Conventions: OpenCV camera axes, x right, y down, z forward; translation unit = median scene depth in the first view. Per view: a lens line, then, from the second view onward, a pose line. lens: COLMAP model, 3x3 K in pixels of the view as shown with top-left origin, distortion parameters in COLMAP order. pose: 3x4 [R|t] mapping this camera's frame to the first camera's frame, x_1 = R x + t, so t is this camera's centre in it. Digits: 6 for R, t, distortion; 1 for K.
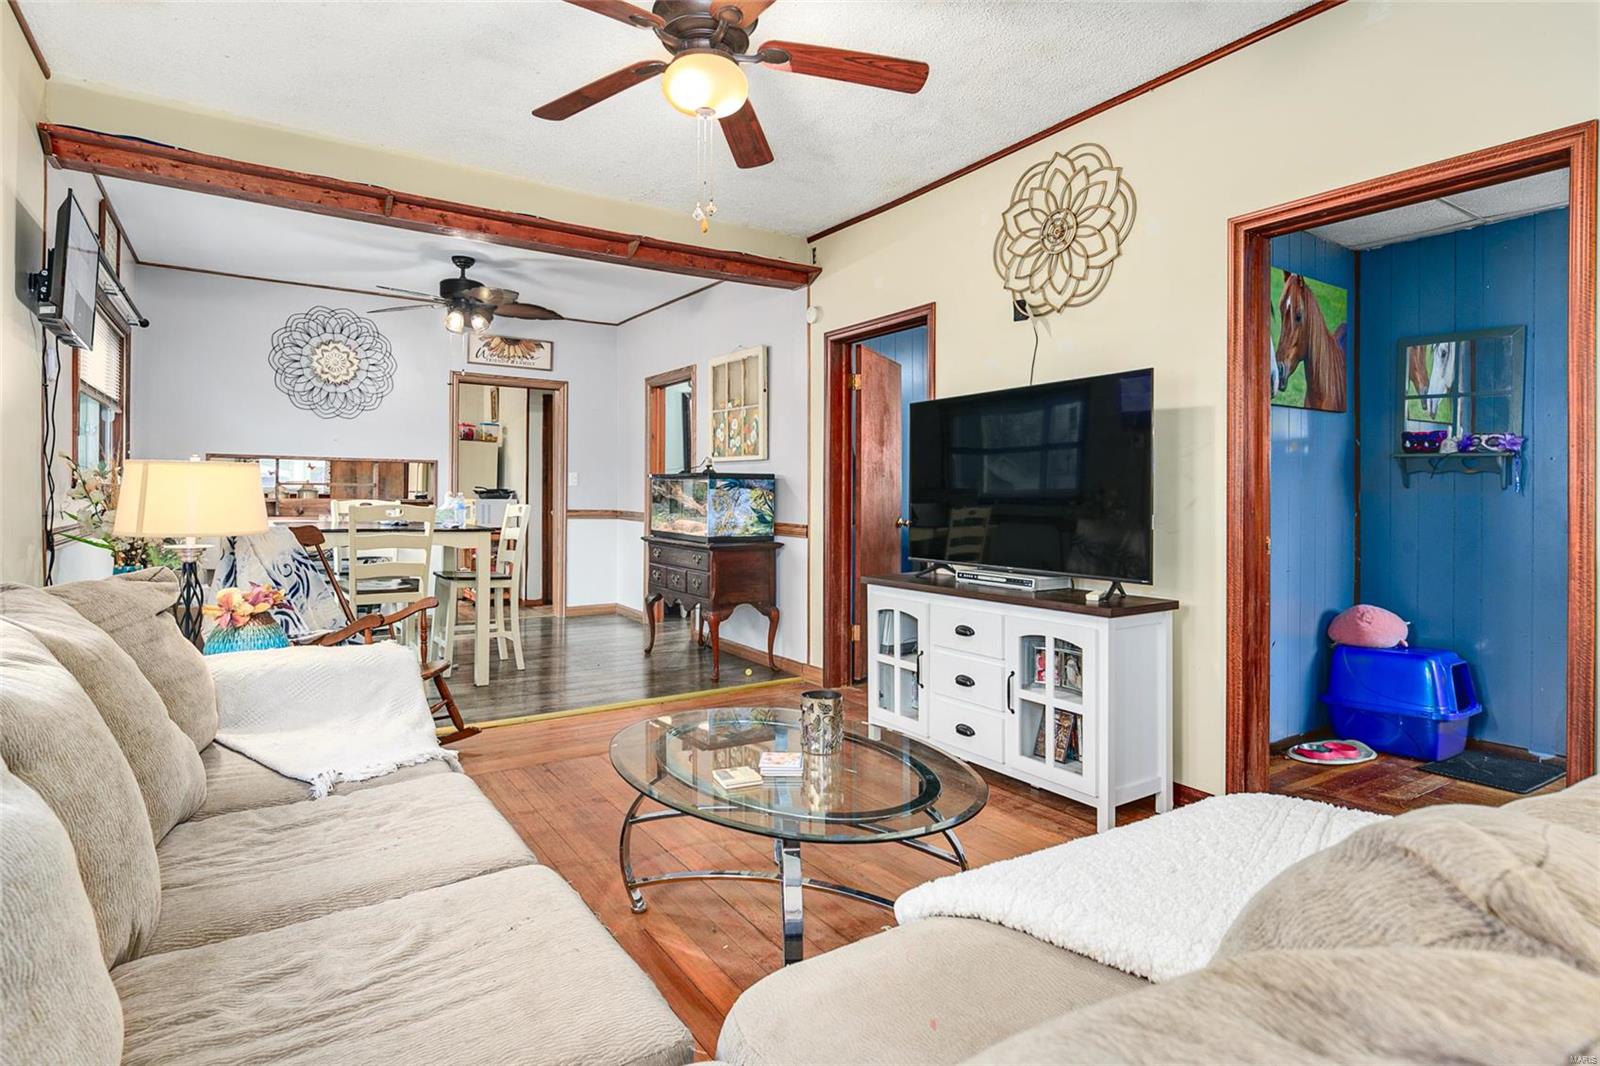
lens RADIAL K [[826.1, 0, 797.9], [0, 826.1, 493.8], [0, 0, 1]] dist [0.000945, 0.000160]
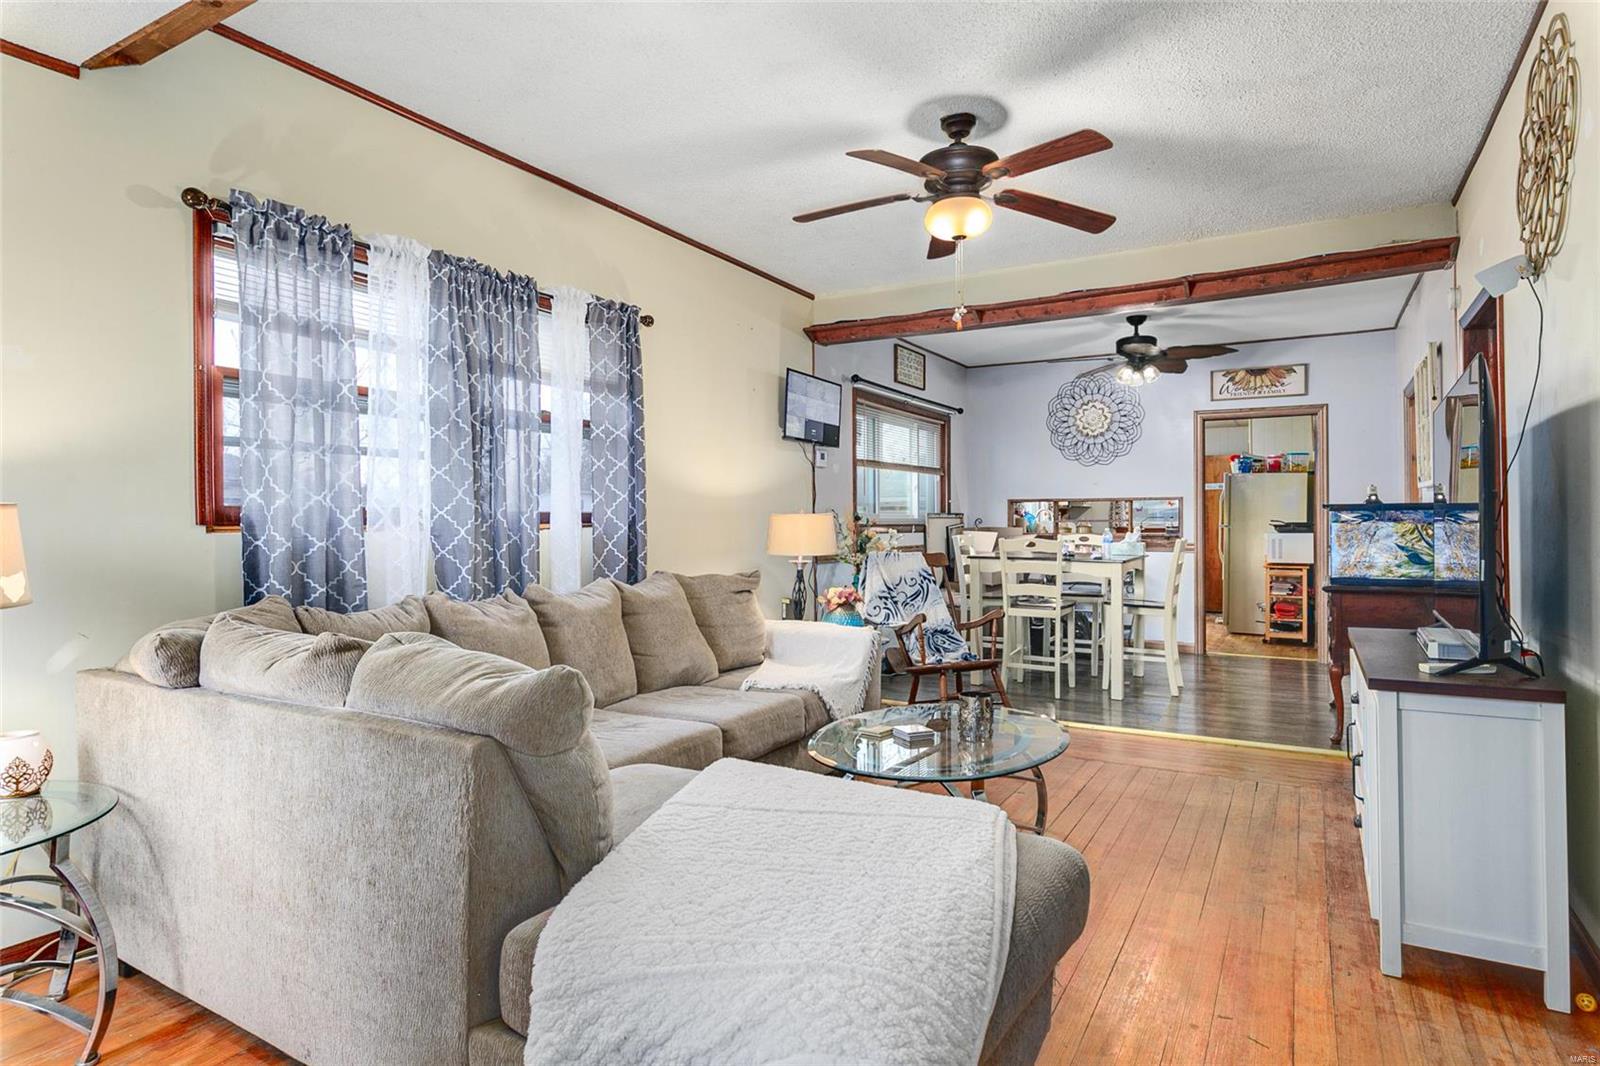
lens RADIAL K [[876.2, 0, 801.0], [0, 876.2, 529.0], [0, 0, 1]] dist [-0.001885, -0.000076]
pose [[0.443724, -0.003498, -0.896157, 0.421734], [0.006767, 0.999977, -0.000553, -0.002149], [0.896138, -0.005819, 0.443737, 0.068627]]
